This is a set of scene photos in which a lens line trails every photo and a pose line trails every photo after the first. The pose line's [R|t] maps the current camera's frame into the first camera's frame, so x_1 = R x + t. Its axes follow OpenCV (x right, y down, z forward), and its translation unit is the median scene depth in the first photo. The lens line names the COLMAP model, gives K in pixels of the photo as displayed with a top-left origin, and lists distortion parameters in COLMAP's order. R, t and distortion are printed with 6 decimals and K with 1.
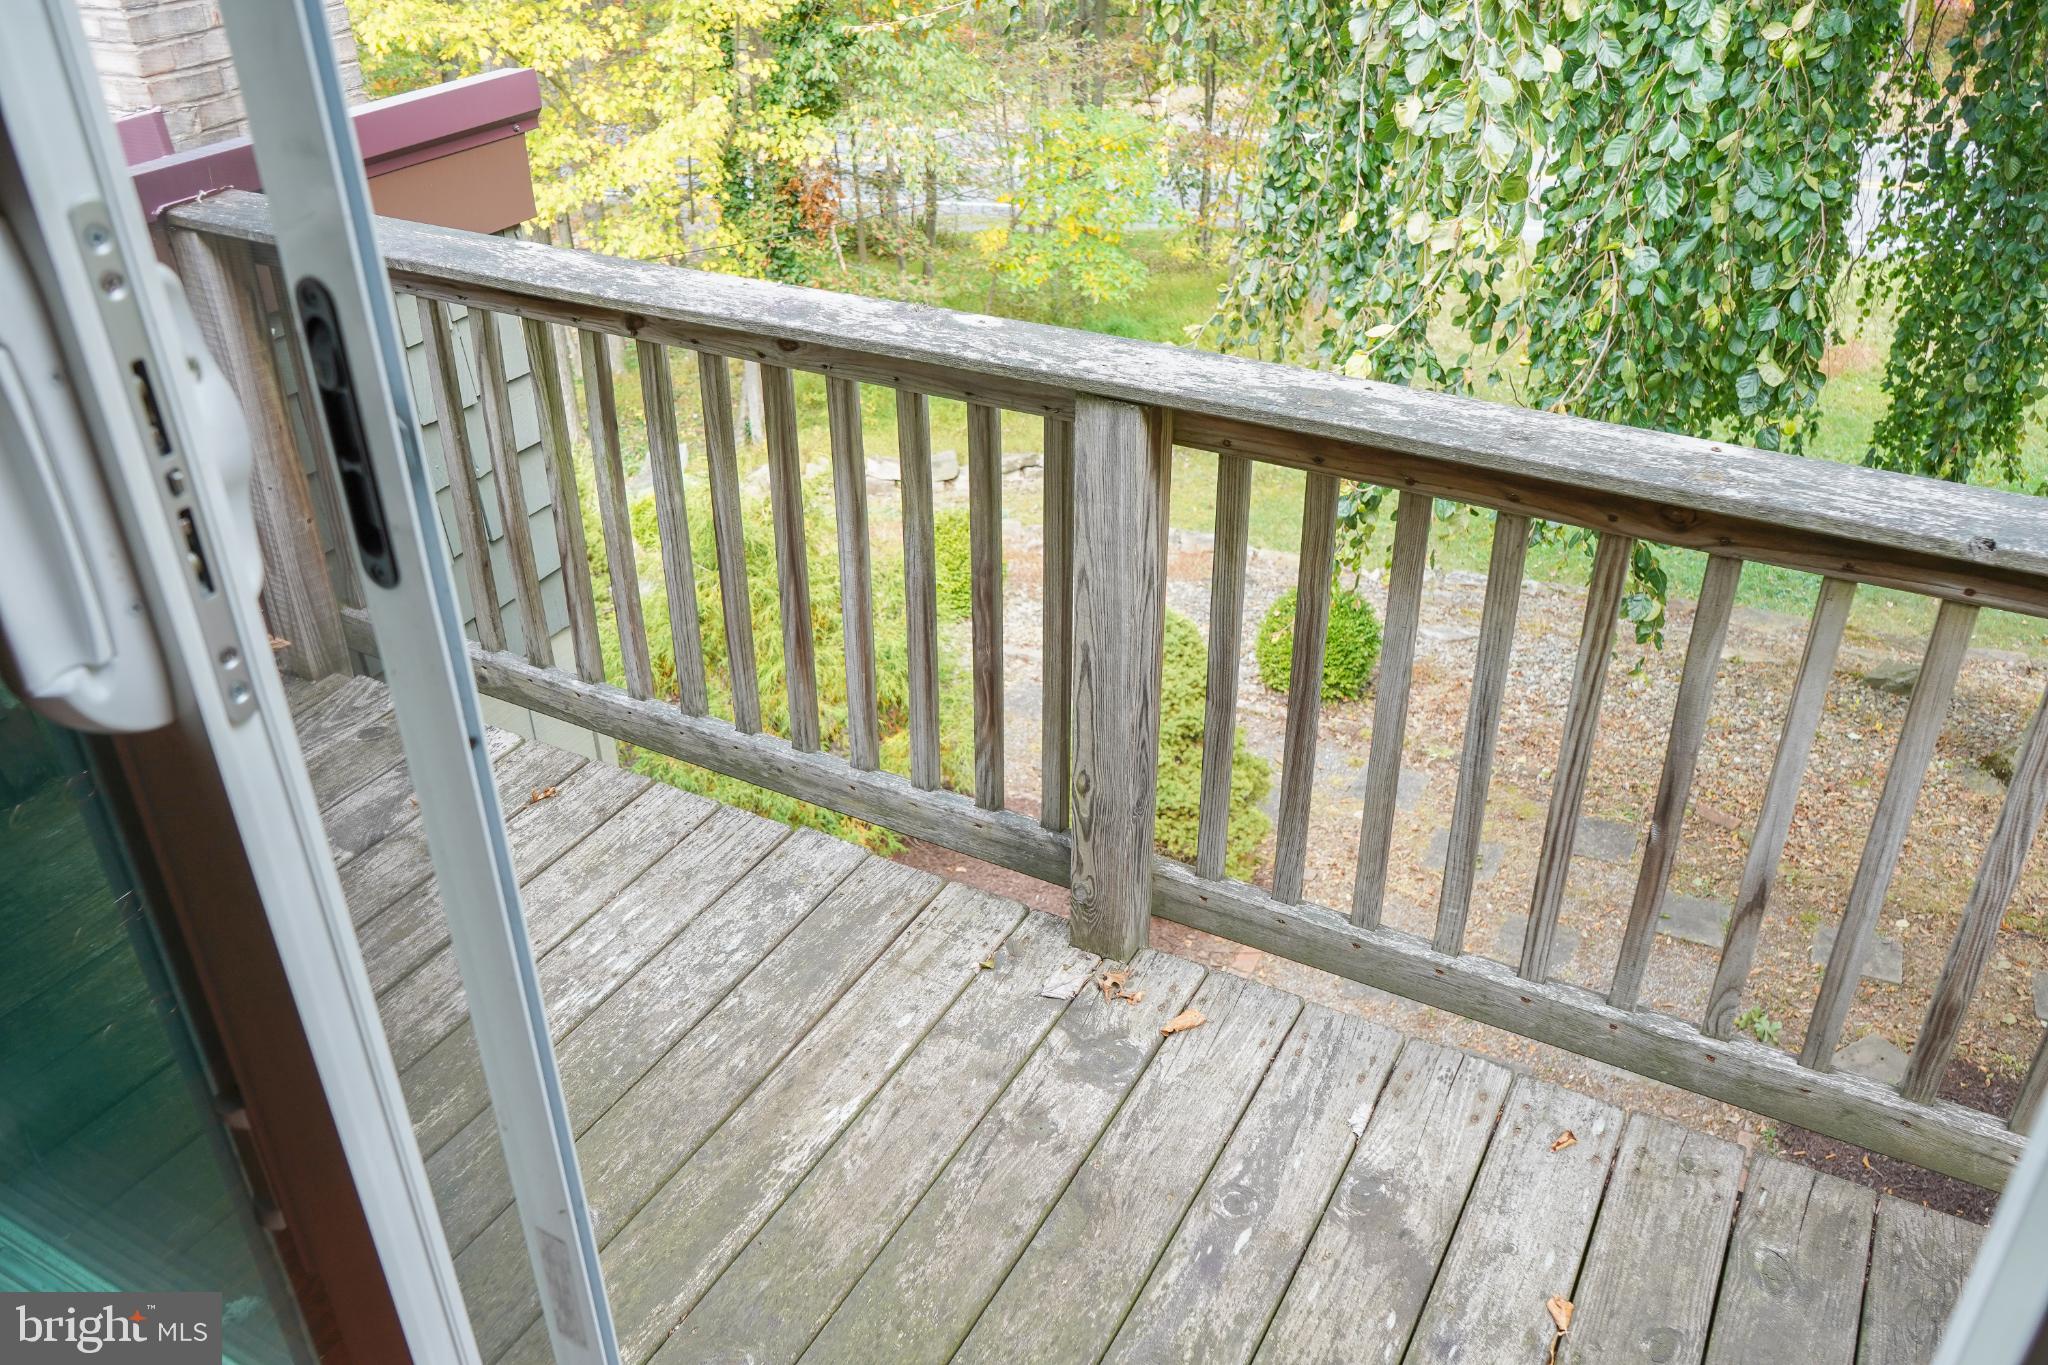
lens RADIAL K [[1683.2, 0, 1042.7], [0, 1683.2, 675.5], [0, 0, 1]] dist [-0.013081, 0.021111]
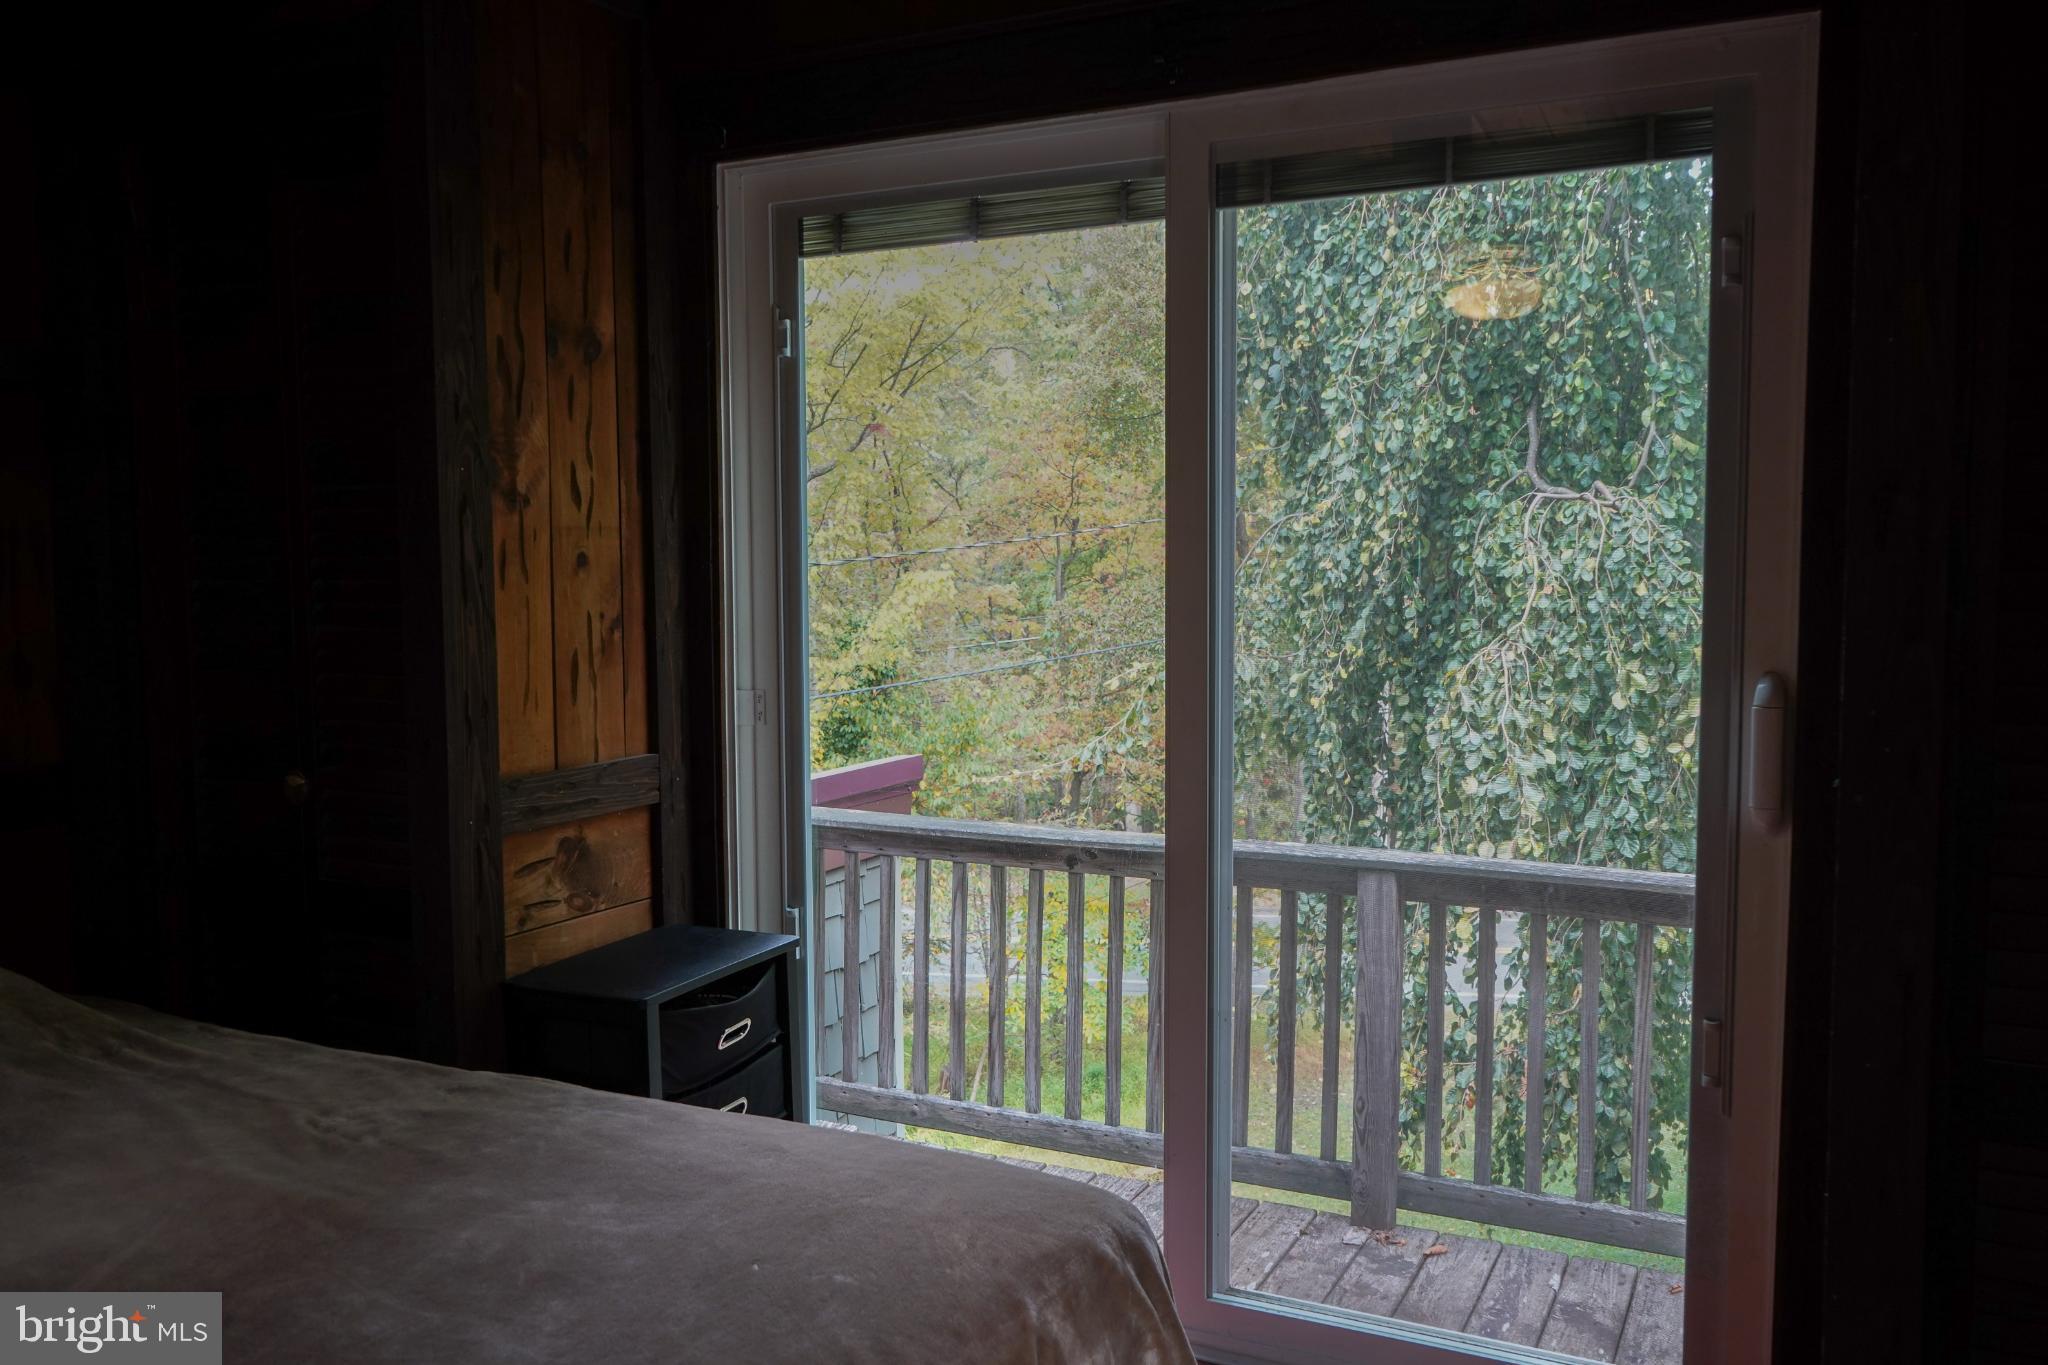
lens RADIAL K [[1683.2, 0, 1011.1], [0, 1683.2, 690.9], [0, 0, 1]] dist [-0.013081, 0.021111]
pose [[0.999564, 0.017667, 0.023665, -0.351864], [-0.005590, 0.900032, -0.435788, 0.395834], [-0.028999, 0.435465, 0.899738, -0.666154]]
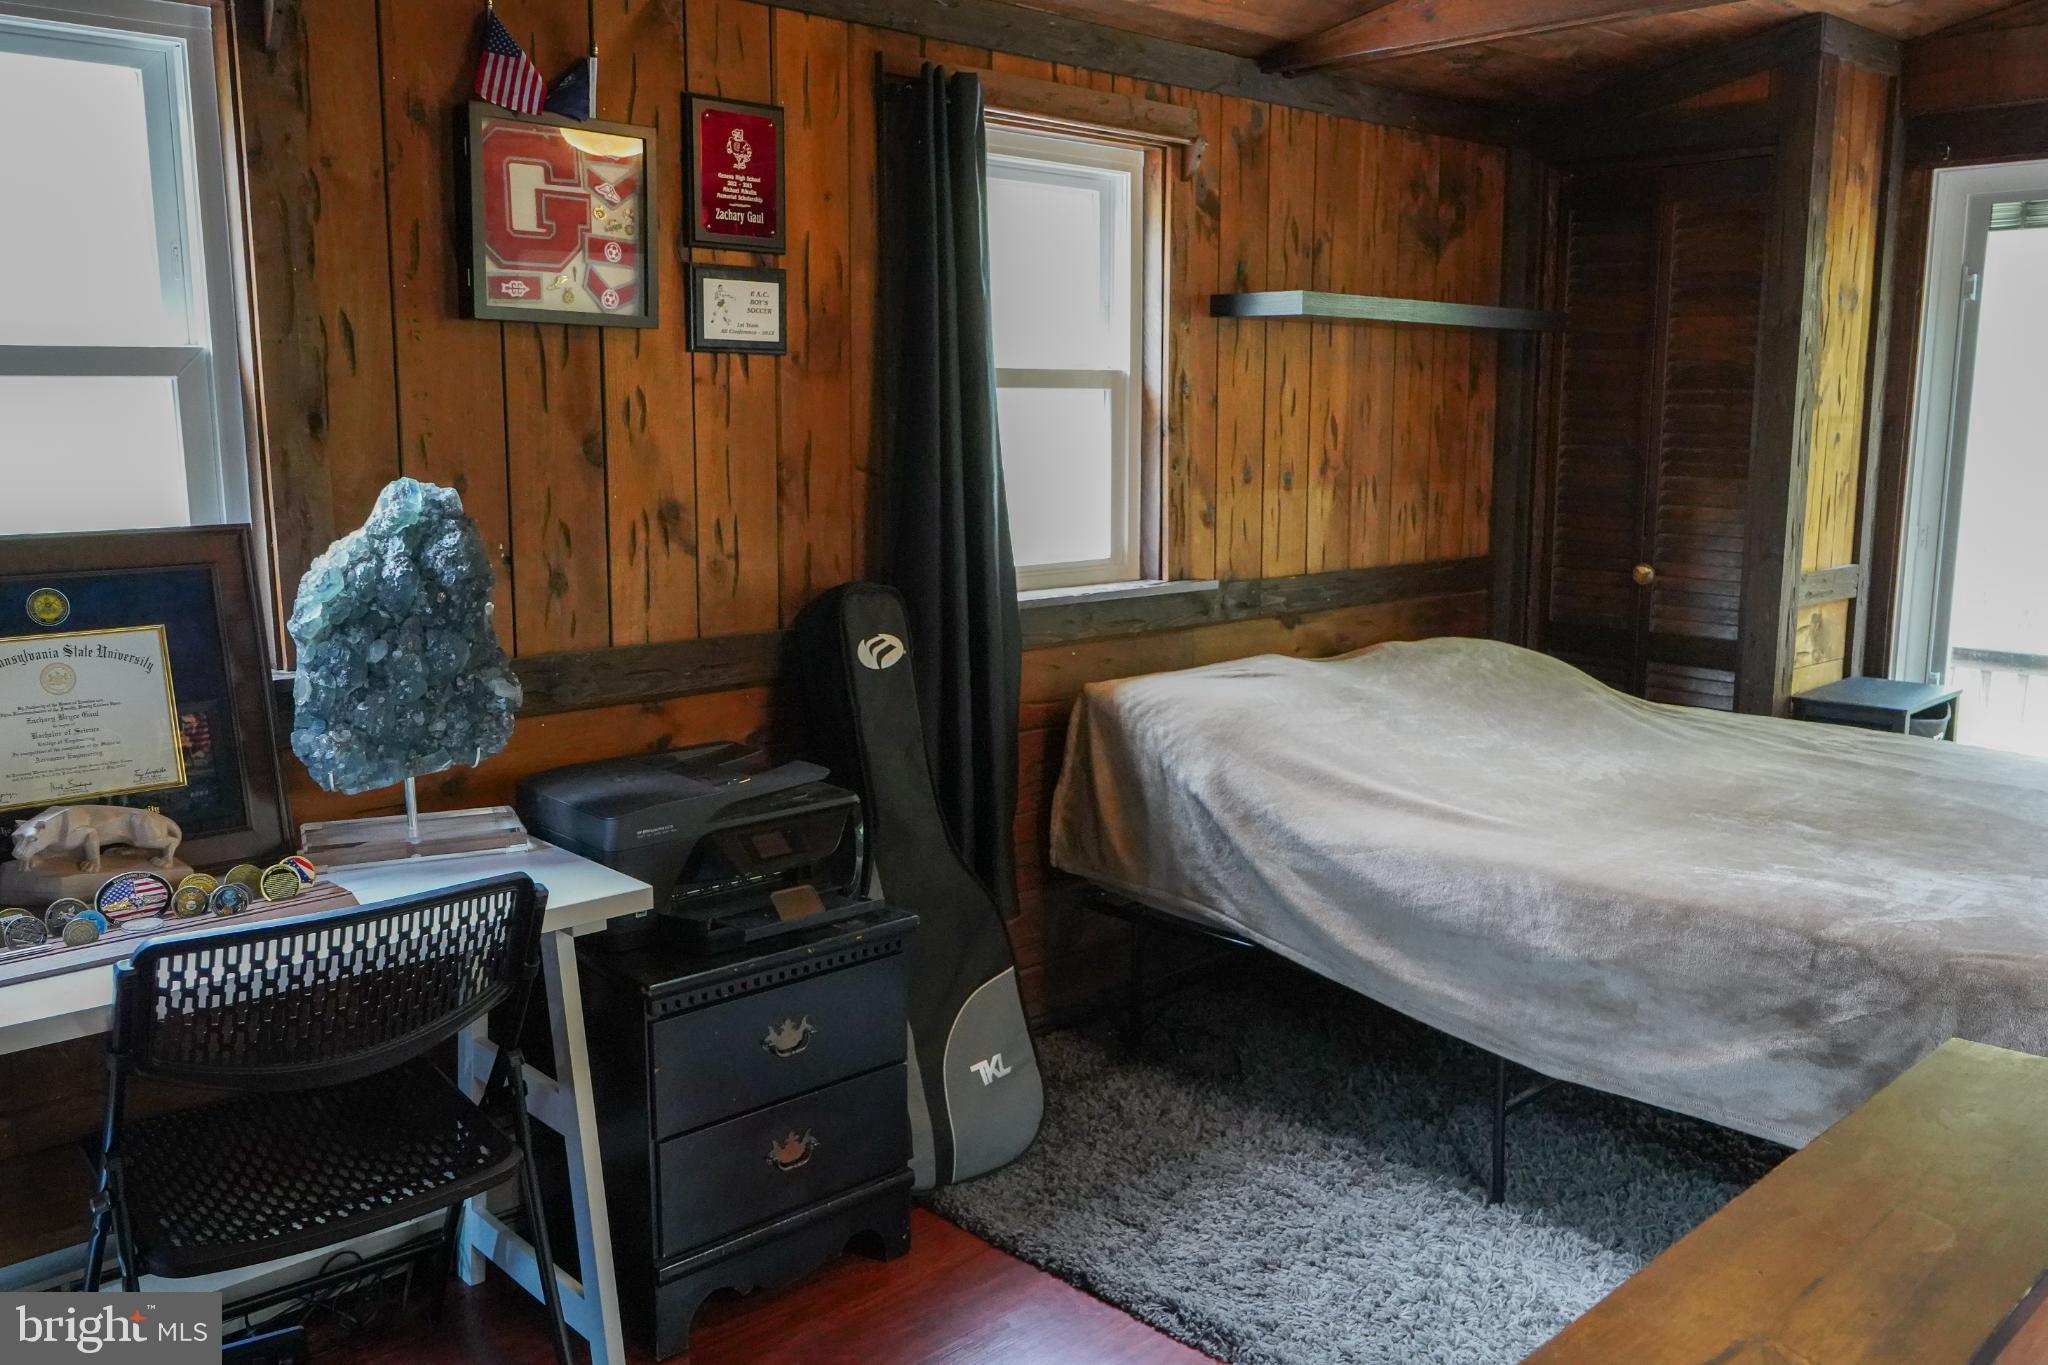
lens RADIAL K [[1683.2, 0, 1024.2], [0, 1683.2, 676.6], [0, 0, 1]] dist [-0.013081, 0.021111]
pose [[0.944264, 0.080599, -0.319171, -1.178442], [-0.188514, 0.927237, -0.323565, 1.072461], [0.269868, 0.365699, 0.890750, -1.907446]]
